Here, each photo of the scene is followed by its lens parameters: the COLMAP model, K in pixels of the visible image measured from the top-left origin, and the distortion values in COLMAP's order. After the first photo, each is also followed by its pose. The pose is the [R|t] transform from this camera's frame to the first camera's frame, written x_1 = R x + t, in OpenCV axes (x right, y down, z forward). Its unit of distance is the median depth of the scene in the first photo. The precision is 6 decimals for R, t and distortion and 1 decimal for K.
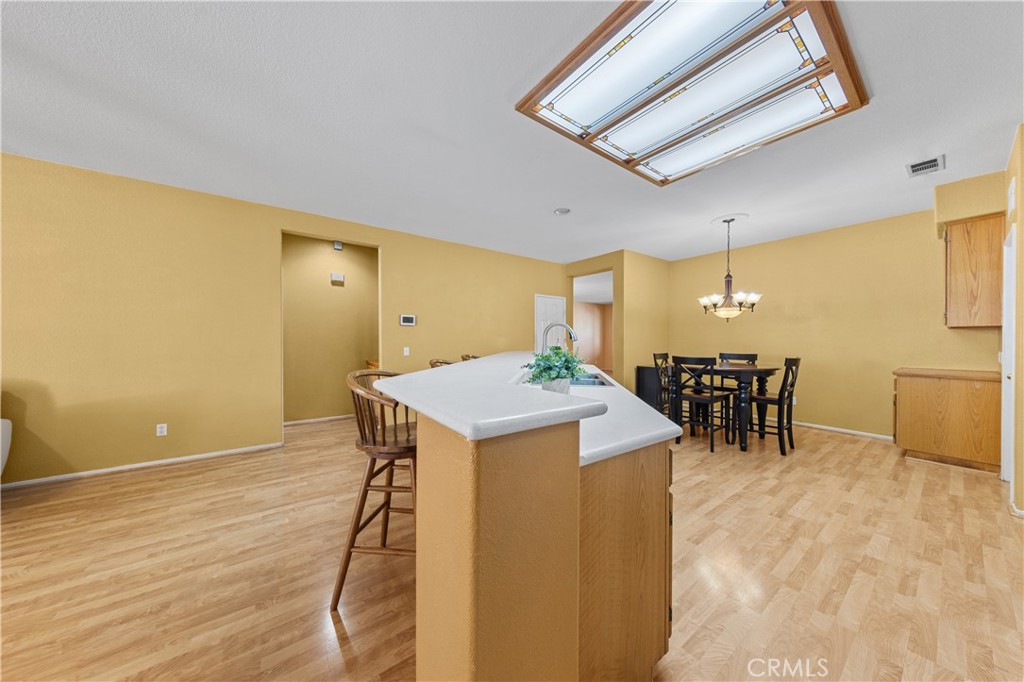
lens RADIAL K [[327.6, 0, 512.0], [0, 327.6, 341.0], [0, 0, 1]] dist [0.005768, -0.000164]
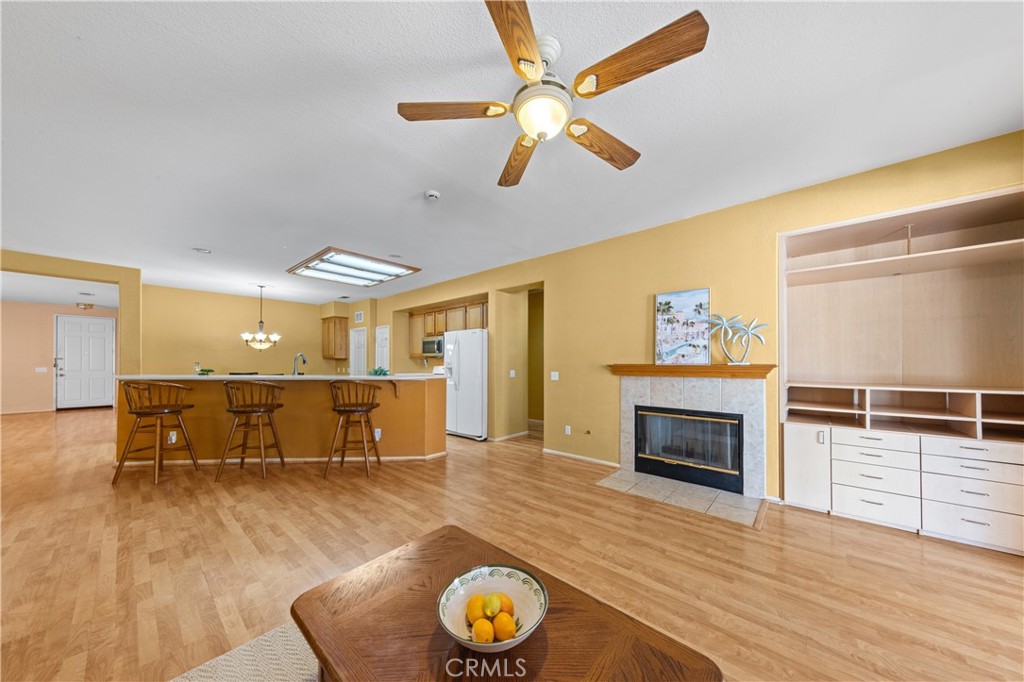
lens RADIAL K [[336.6, 0, 515.5], [0, 336.6, 359.8], [0, 0, 1]] dist [0.001447, -0.000011]
pose [[-0.219107, 0.008939, 0.975660, -1.726403], [0.001522, 0.999960, -0.008820, -0.006541], [-0.975700, -0.000448, -0.219111, 0.272862]]
